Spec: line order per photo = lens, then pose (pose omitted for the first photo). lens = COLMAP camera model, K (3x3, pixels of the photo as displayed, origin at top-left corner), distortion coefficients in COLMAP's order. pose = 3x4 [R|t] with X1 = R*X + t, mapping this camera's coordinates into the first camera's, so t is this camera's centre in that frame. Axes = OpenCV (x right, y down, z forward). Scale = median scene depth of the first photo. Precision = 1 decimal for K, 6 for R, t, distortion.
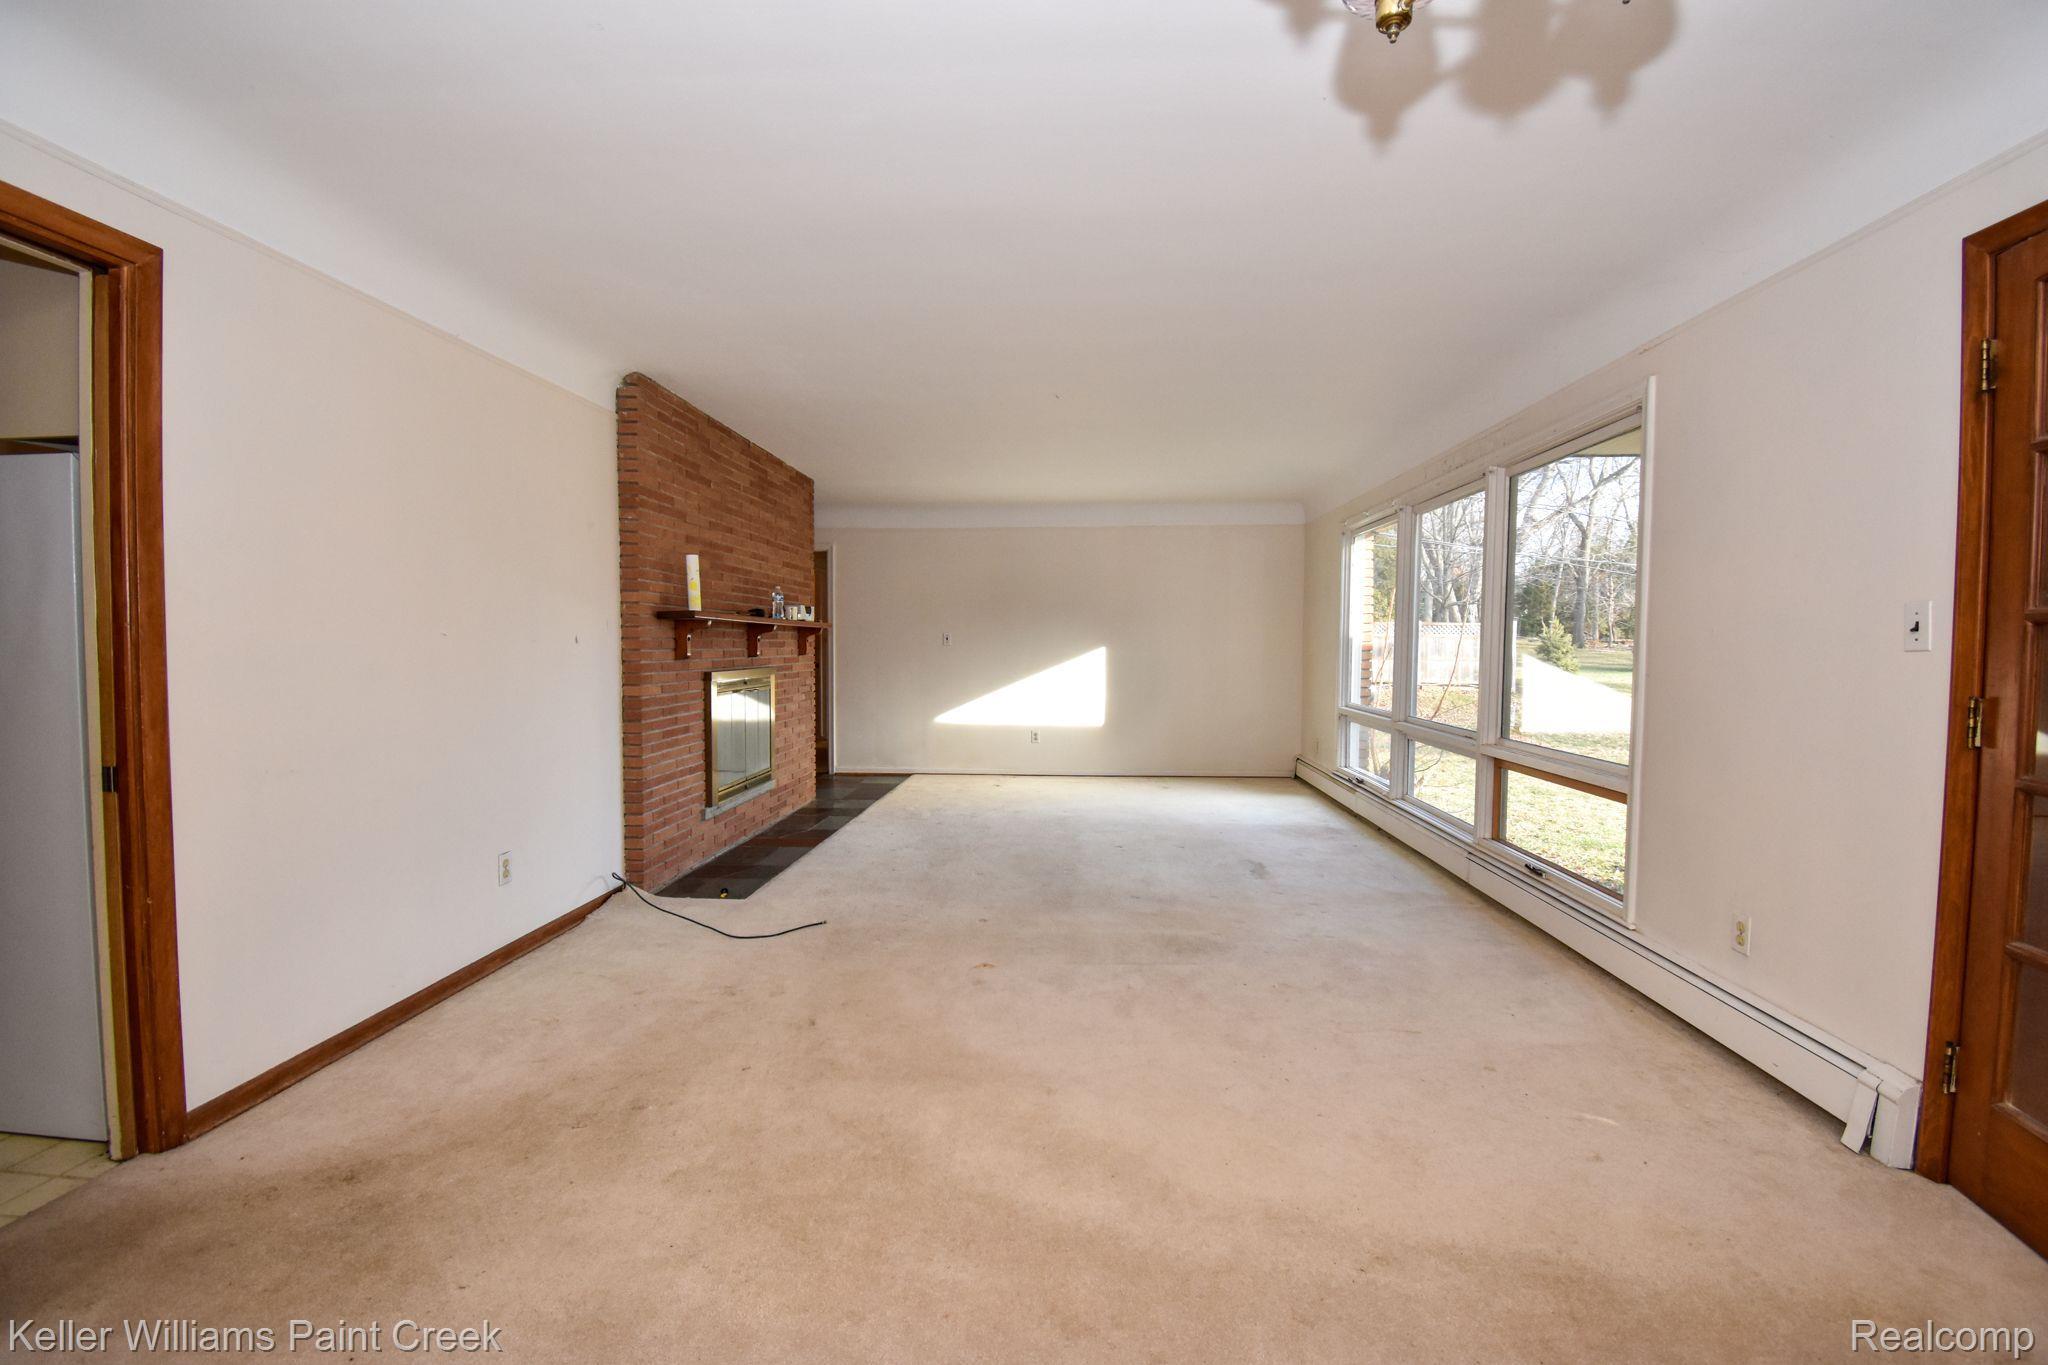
lens RADIAL K [[922.3, 0, 1056.0], [0, 922.3, 695.5], [0, 0, 1]] dist [-0.011897, -0.000829]
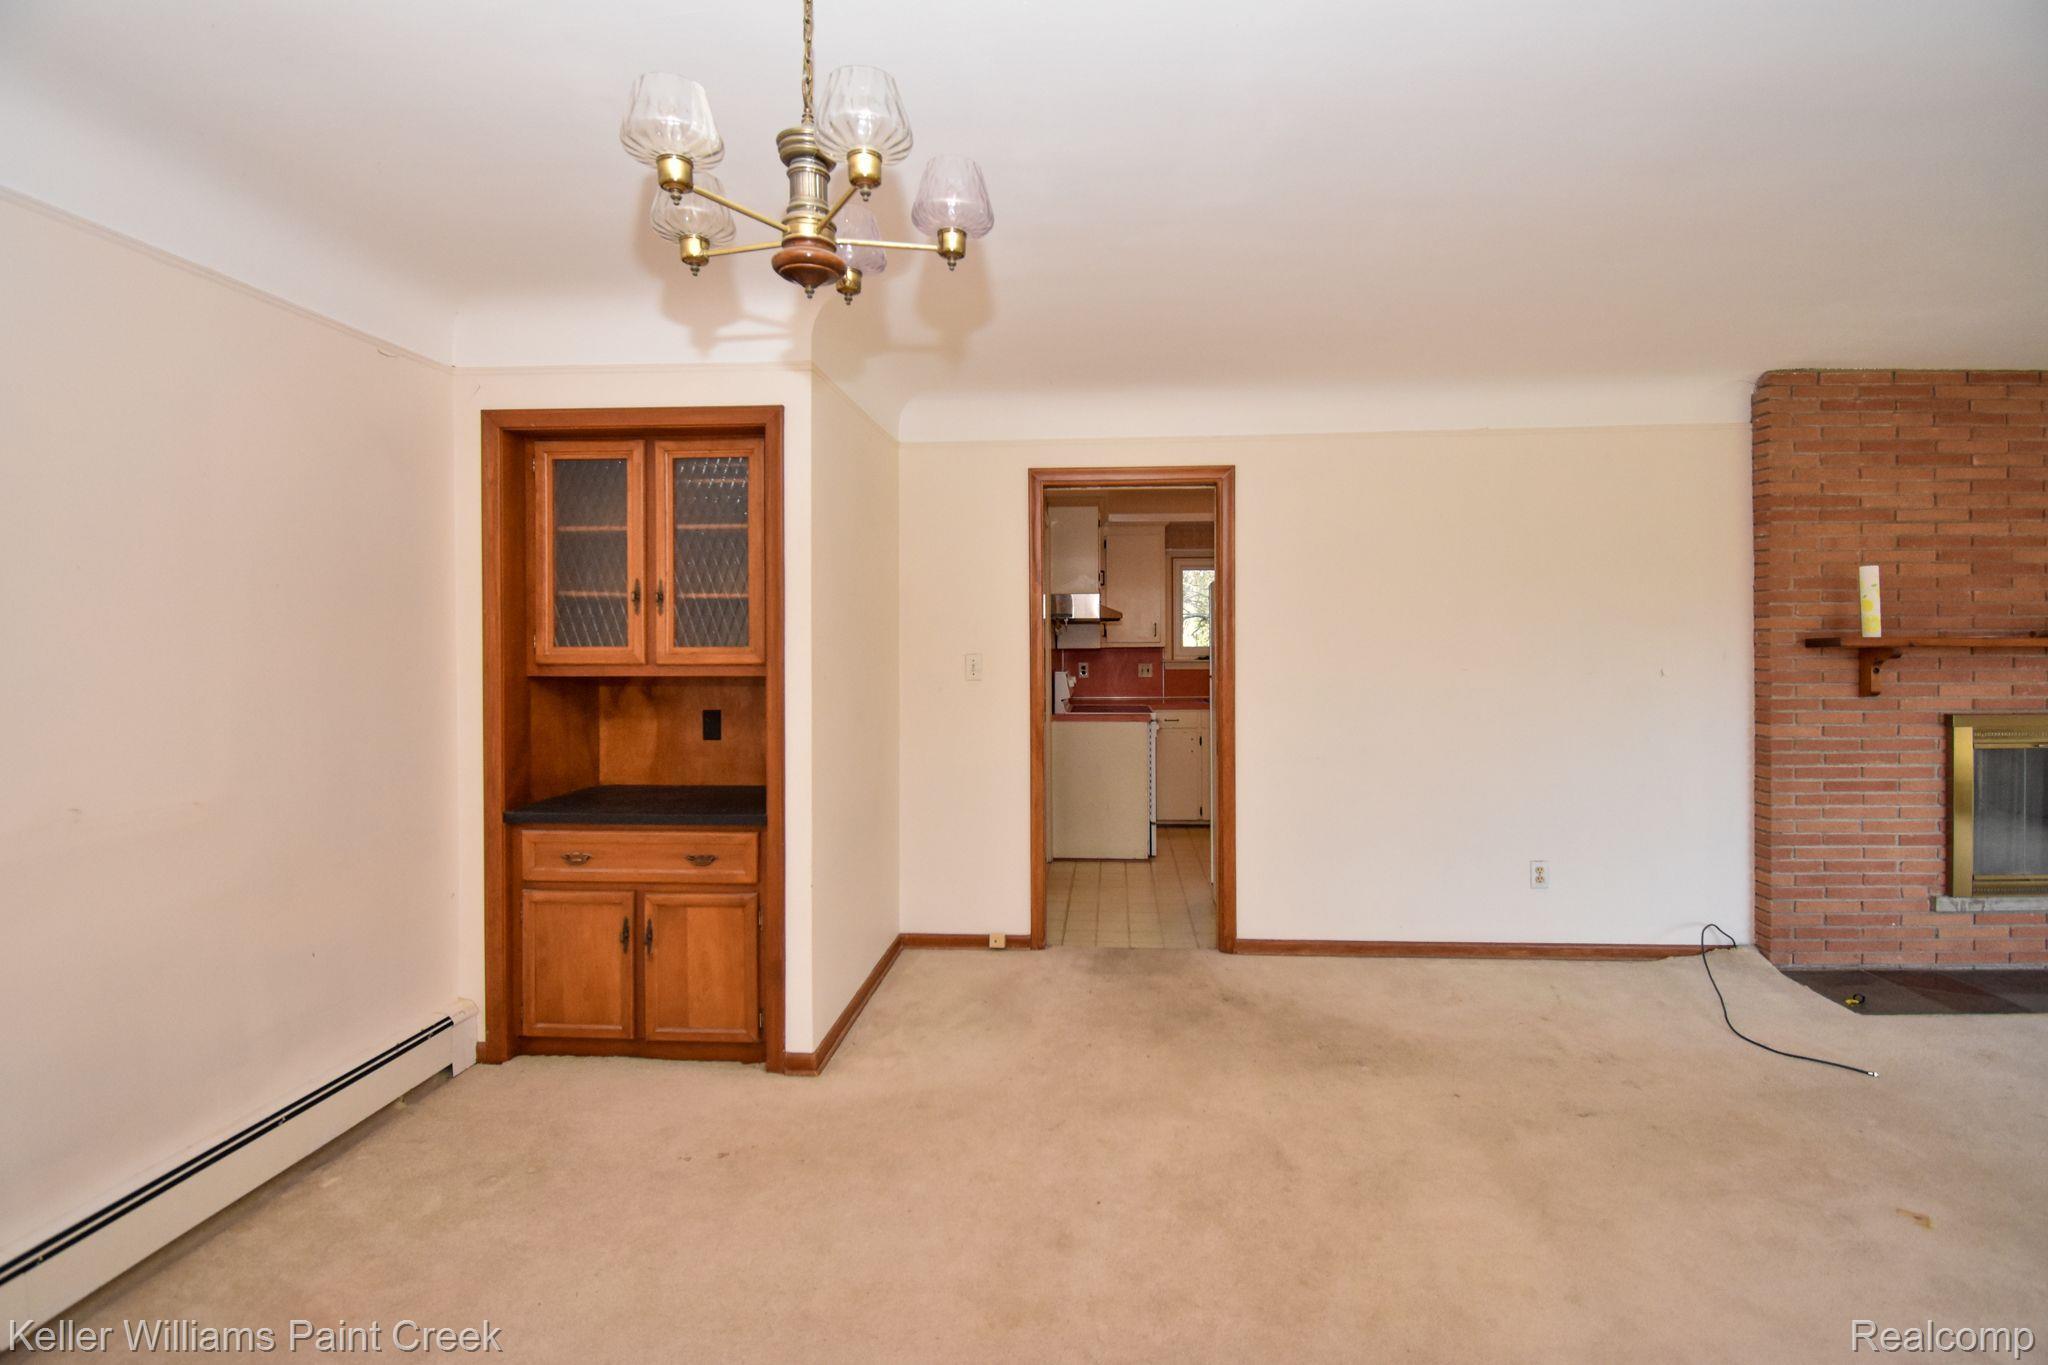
lens RADIAL K [[929.3, 0, 1019.5], [0, 929.3, 649.6], [0, 0, 1]] dist [-0.036835, -0.000245]
pose [[-0.077487, -0.000101, -0.996993, 0.465921], [-0.051117, 0.998685, 0.003871, -0.049136], [0.995682, 0.051263, -0.077390, 0.358119]]
